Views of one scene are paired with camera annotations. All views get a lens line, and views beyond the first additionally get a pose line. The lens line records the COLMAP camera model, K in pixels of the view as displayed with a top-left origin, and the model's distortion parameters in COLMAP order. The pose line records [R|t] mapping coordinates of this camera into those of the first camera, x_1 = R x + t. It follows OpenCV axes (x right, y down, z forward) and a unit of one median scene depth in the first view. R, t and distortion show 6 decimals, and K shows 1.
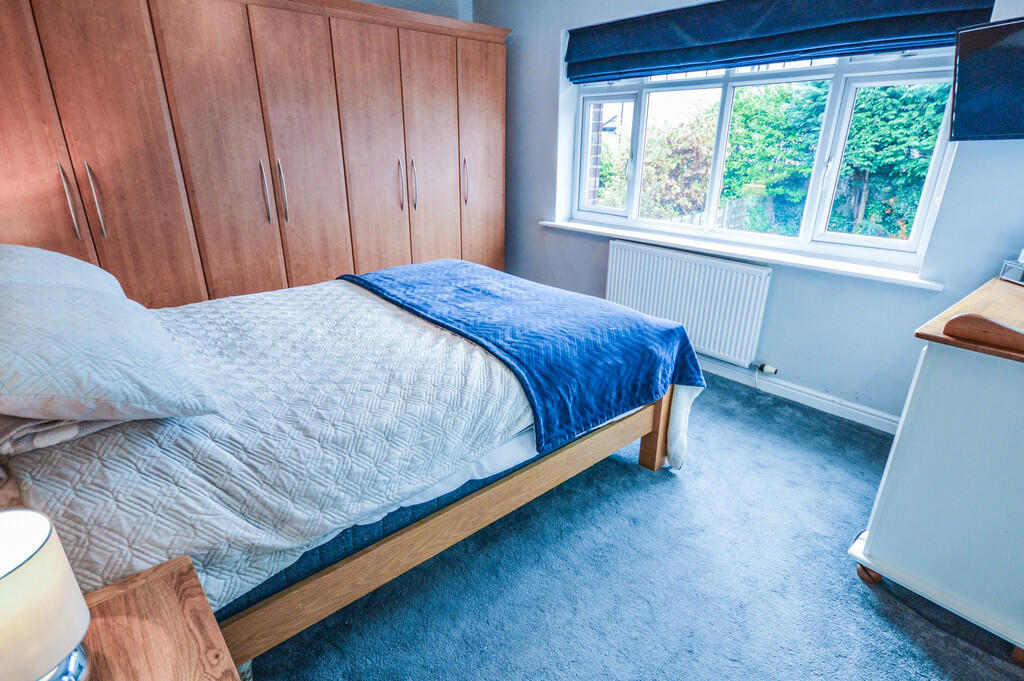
lens RADIAL K [[518.2, 0, 495.9], [0, 518.2, 352.7], [0, 0, 1]] dist [0.001268, -0.008335]
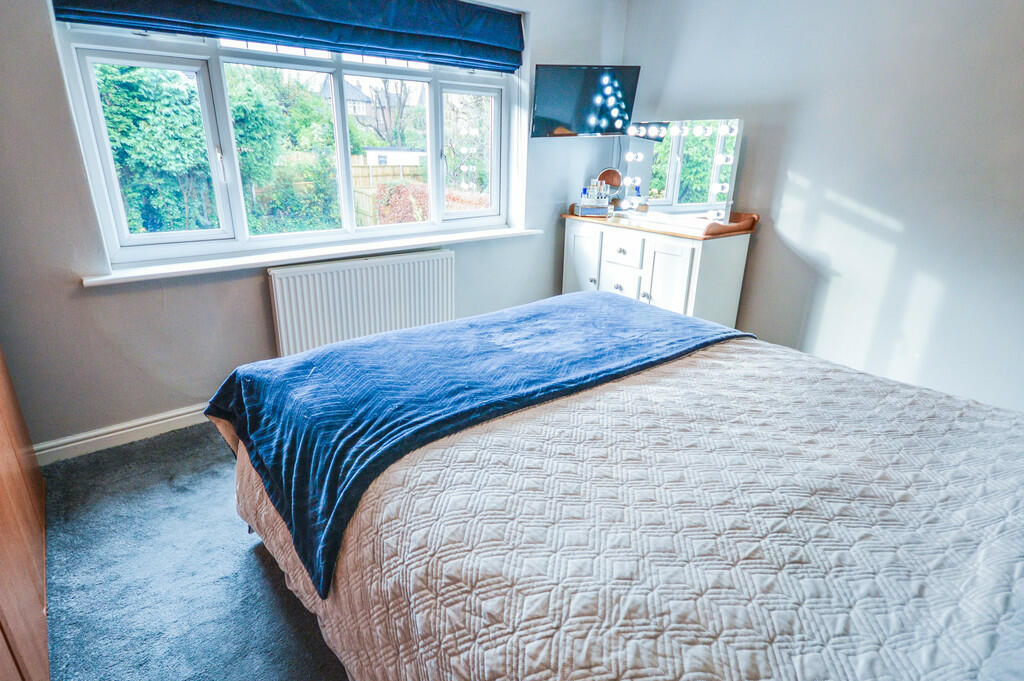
lens RADIAL K [[560.5, 0, 512.0], [0, 560.5, 340.5], [0, 0, 1]] dist [0.037810, -0.025831]
pose [[-0.024093, -0.340448, 0.939955, -0.639699], [0.357806, 0.875007, 0.326095, -0.315914], [-0.933485, 0.344178, 0.100733, 0.769966]]
